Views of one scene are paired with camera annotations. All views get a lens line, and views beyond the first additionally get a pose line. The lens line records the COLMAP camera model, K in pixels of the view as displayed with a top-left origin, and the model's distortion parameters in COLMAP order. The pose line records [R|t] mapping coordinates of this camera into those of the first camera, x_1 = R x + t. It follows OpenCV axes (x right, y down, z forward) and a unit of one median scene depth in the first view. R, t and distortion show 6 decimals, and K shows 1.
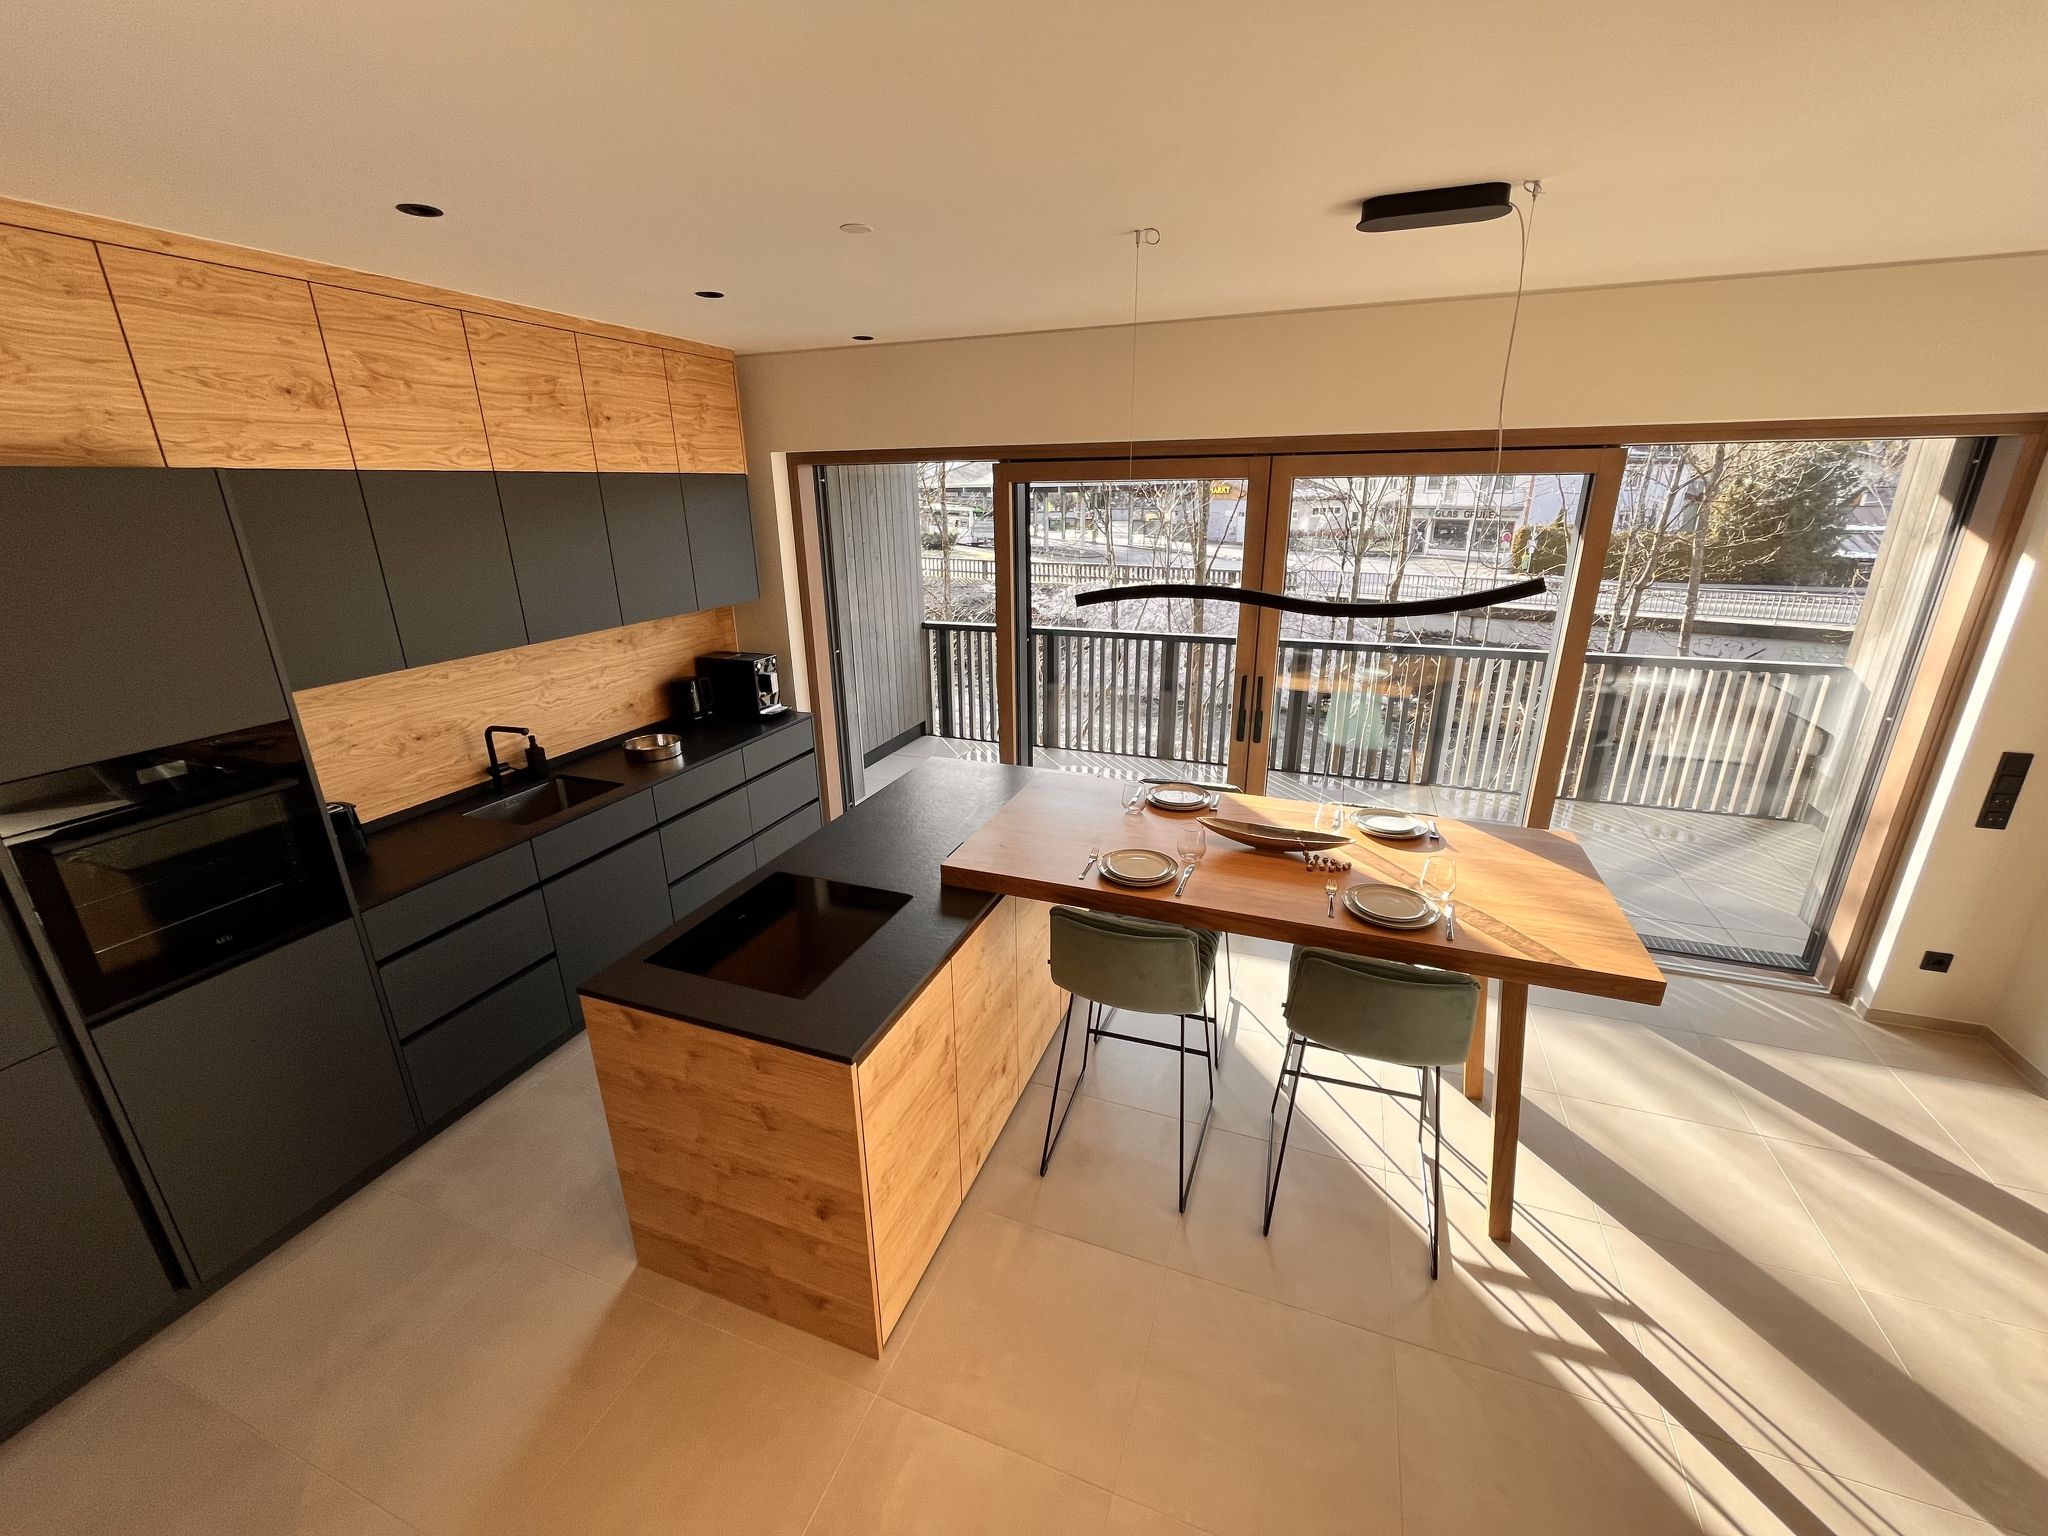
lens RADIAL K [[828.0, 0, 1019.6], [0, 828.0, 771.8], [0, 0, 1]] dist [-0.011766, -0.000296]
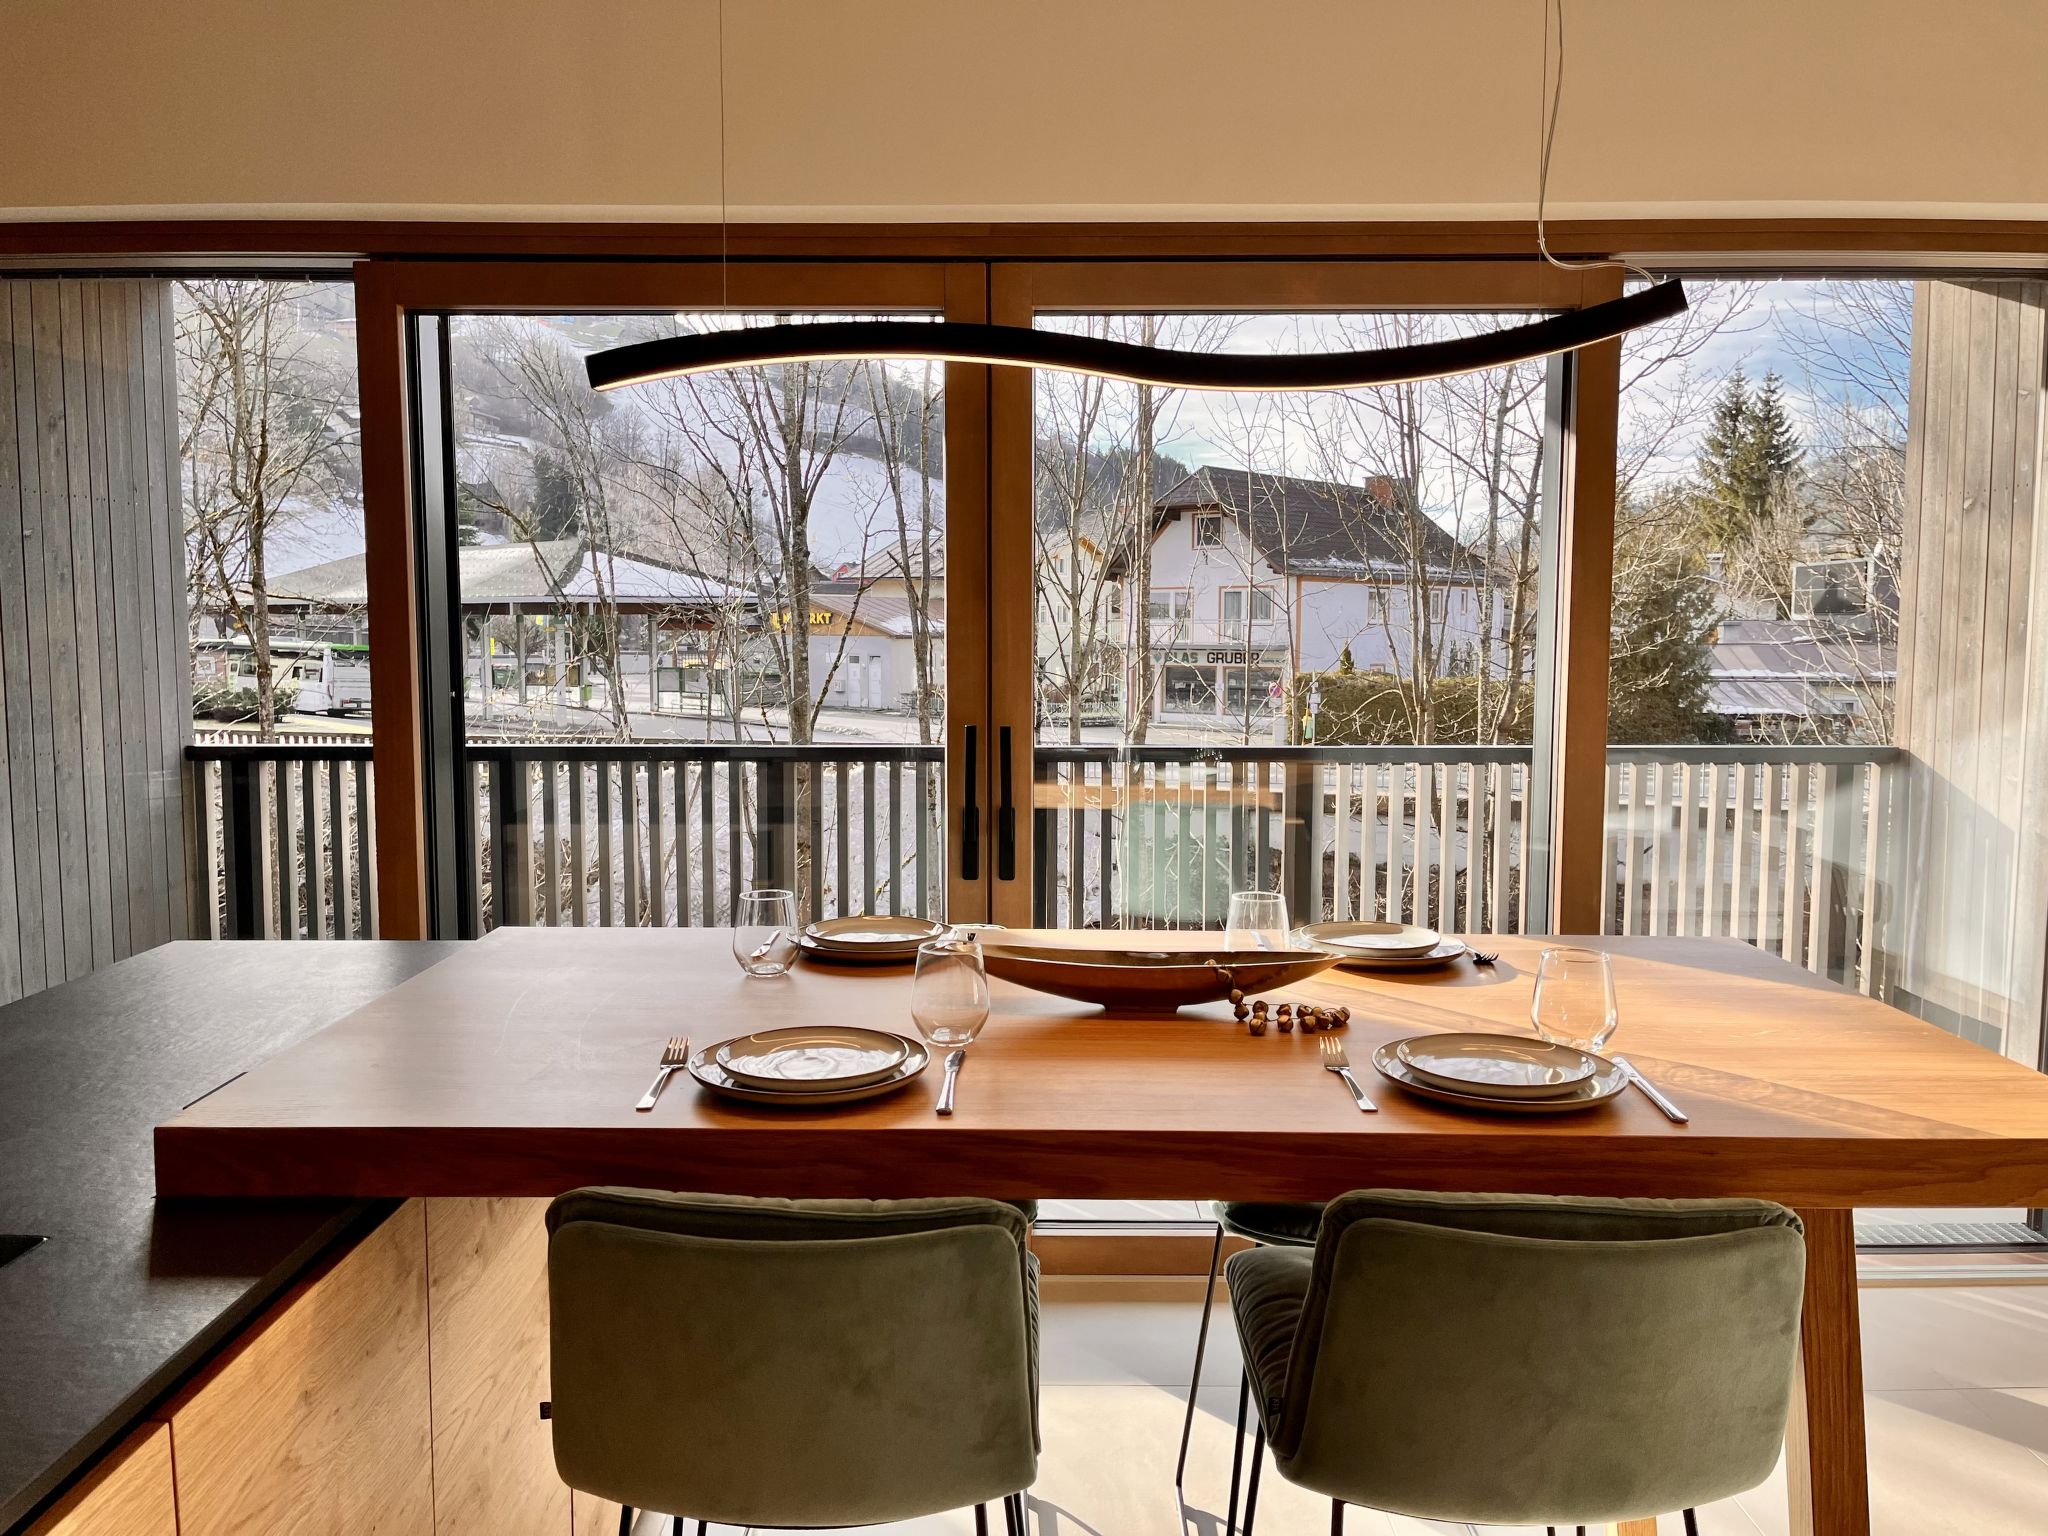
lens RADIAL K [[1542.9, 0, 1026.8], [0, 1542.9, 760.6], [0, 0, 1]] dist [0.024334, -0.021163]
pose [[0.933609, -0.016724, 0.357902, -0.000074], [0.104682, 0.968057, -0.227833, 0.057449], [-0.342659, 0.250173, 0.905537, 0.139517]]
